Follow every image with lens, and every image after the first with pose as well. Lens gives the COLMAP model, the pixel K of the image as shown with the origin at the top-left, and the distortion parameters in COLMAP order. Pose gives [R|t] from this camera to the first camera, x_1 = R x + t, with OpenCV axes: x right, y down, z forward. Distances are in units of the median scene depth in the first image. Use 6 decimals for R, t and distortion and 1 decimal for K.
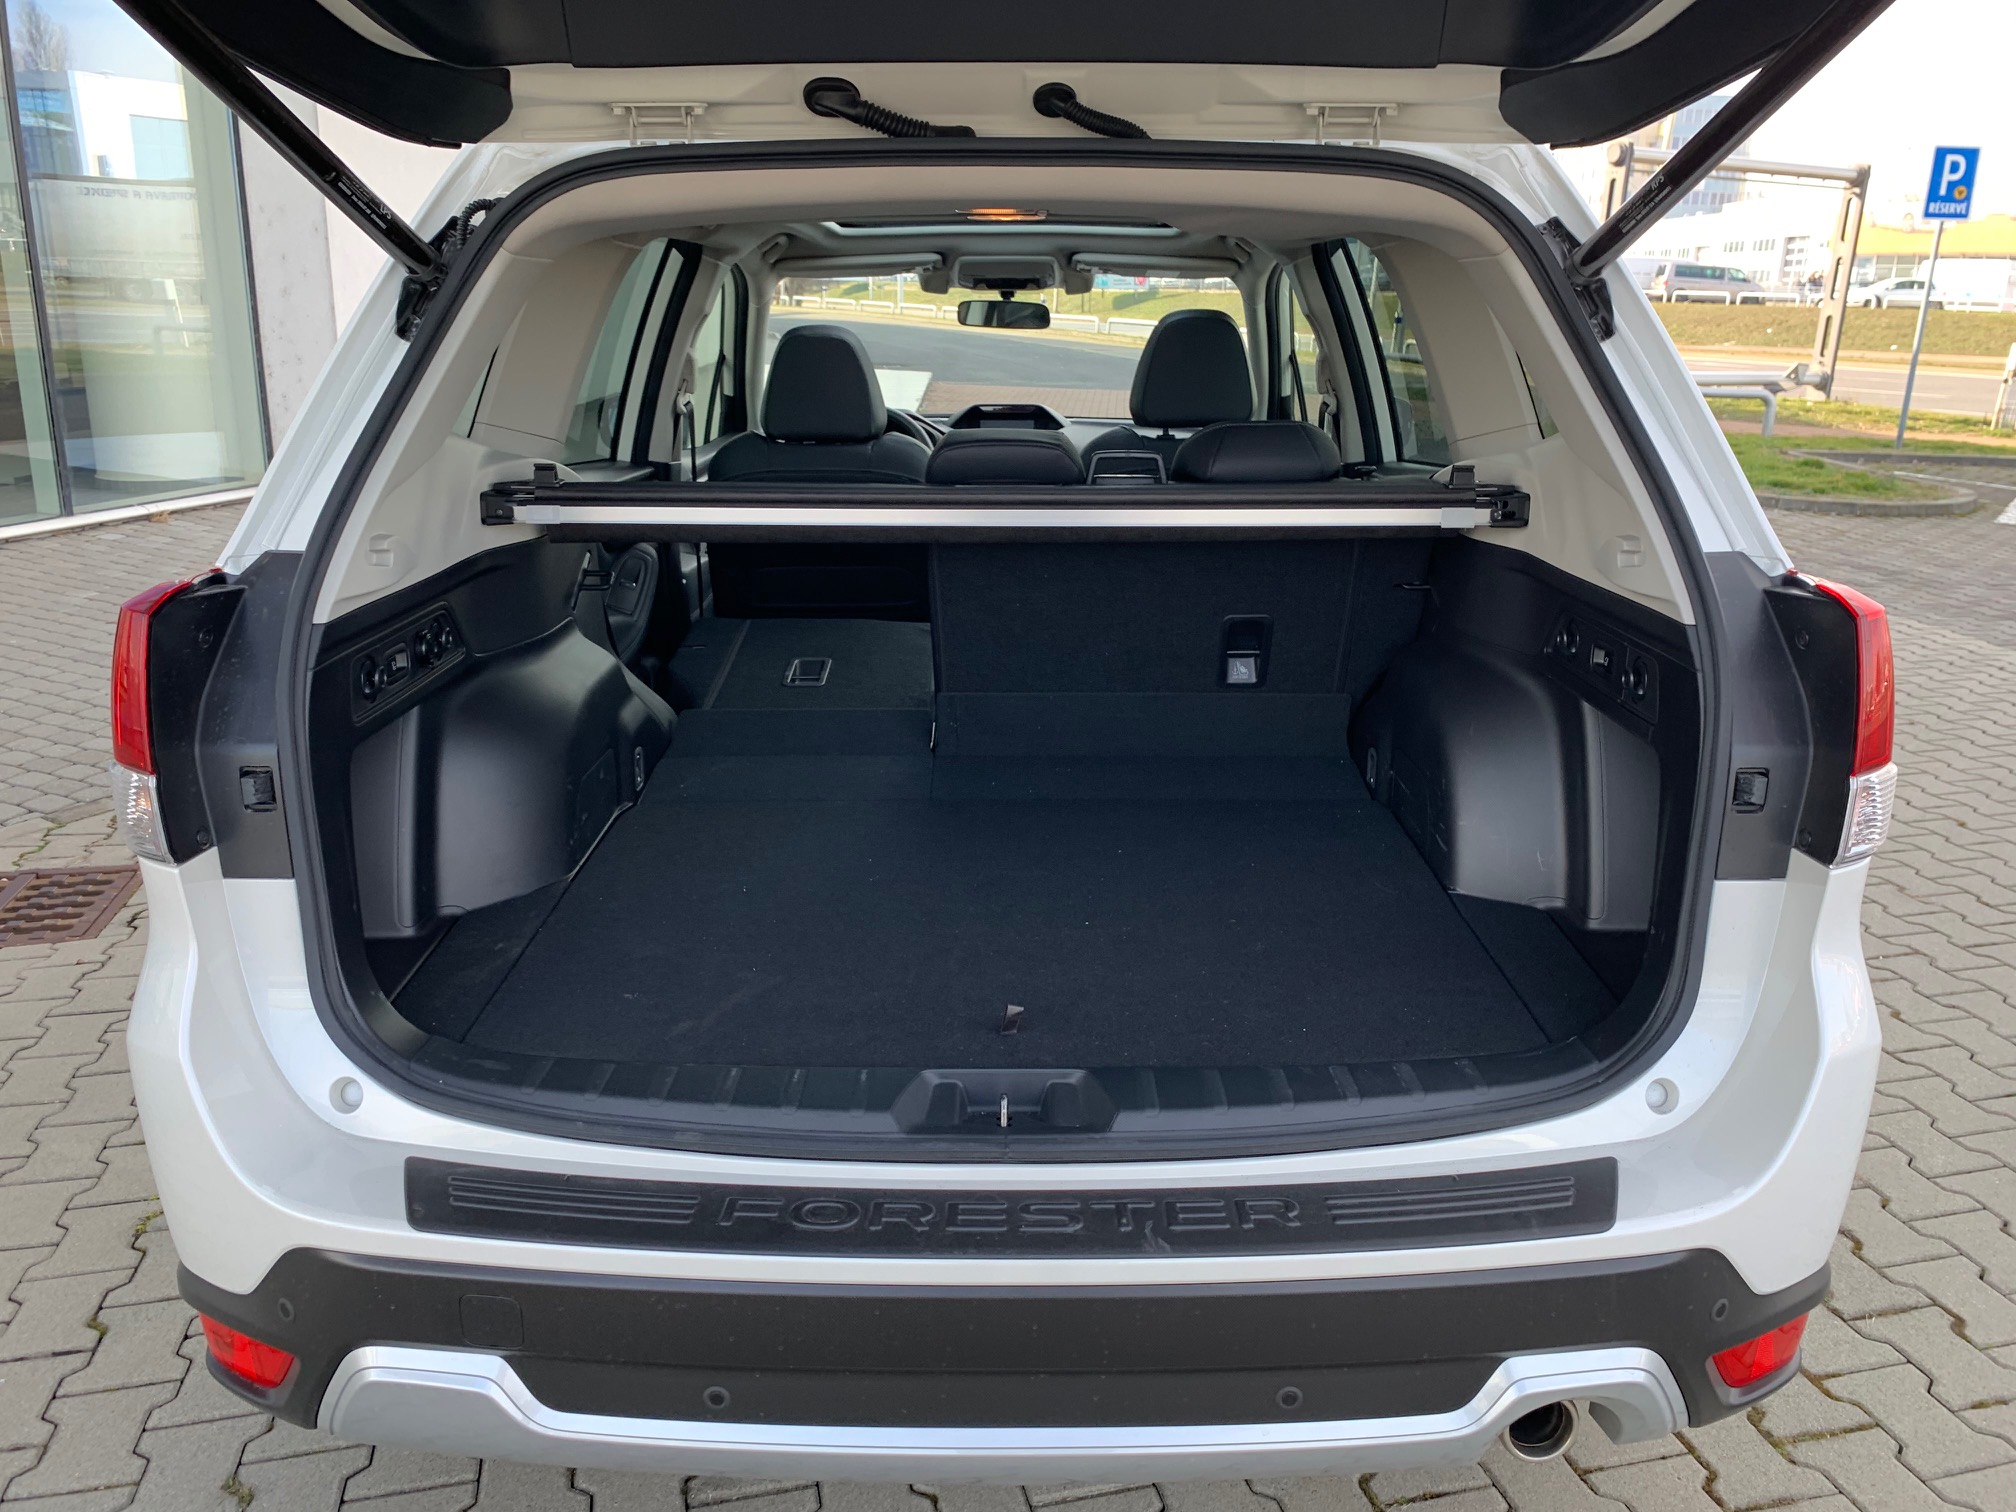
lens RADIAL K [[1530.0, 0, 1037.9], [0, 1530.0, 750.2], [0, 0, 1]] dist [0.011073, 0.003687]
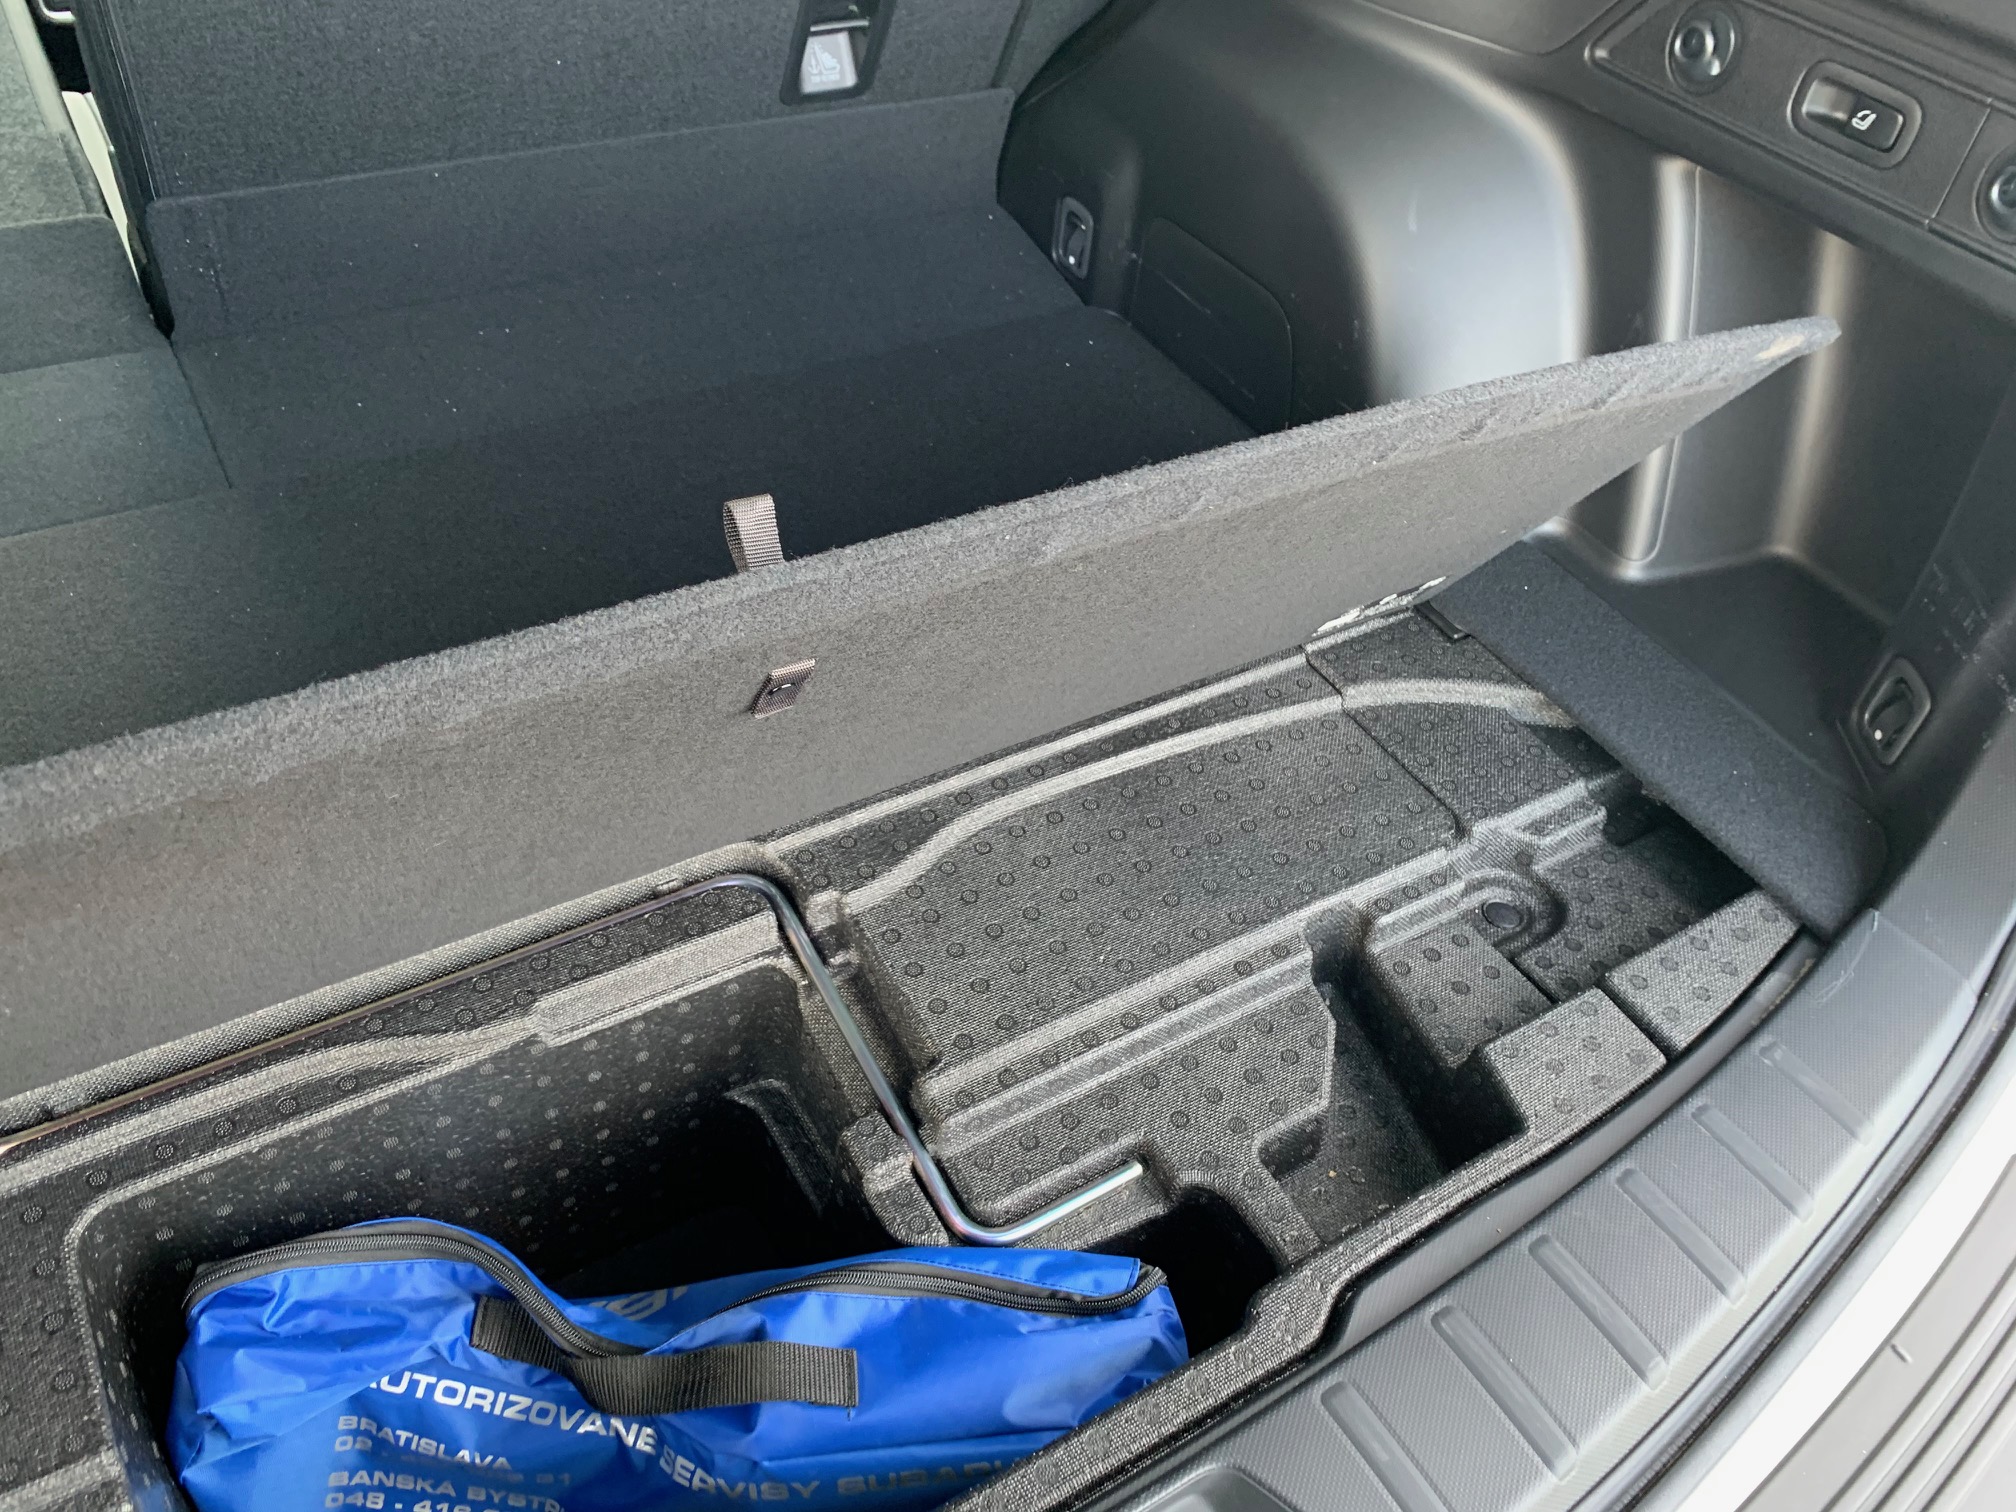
lens RADIAL K [[1502.3, 0, 1008.0], [0, 1502.3, 756.0], [0, 0, 1]] dist [0.004299, 0.004632]
pose [[0.846614, -0.308648, 0.433568, -0.108120], [0.048147, 0.855737, 0.515166, -0.127101], [-0.530025, -0.415271, 0.739339, 0.634121]]
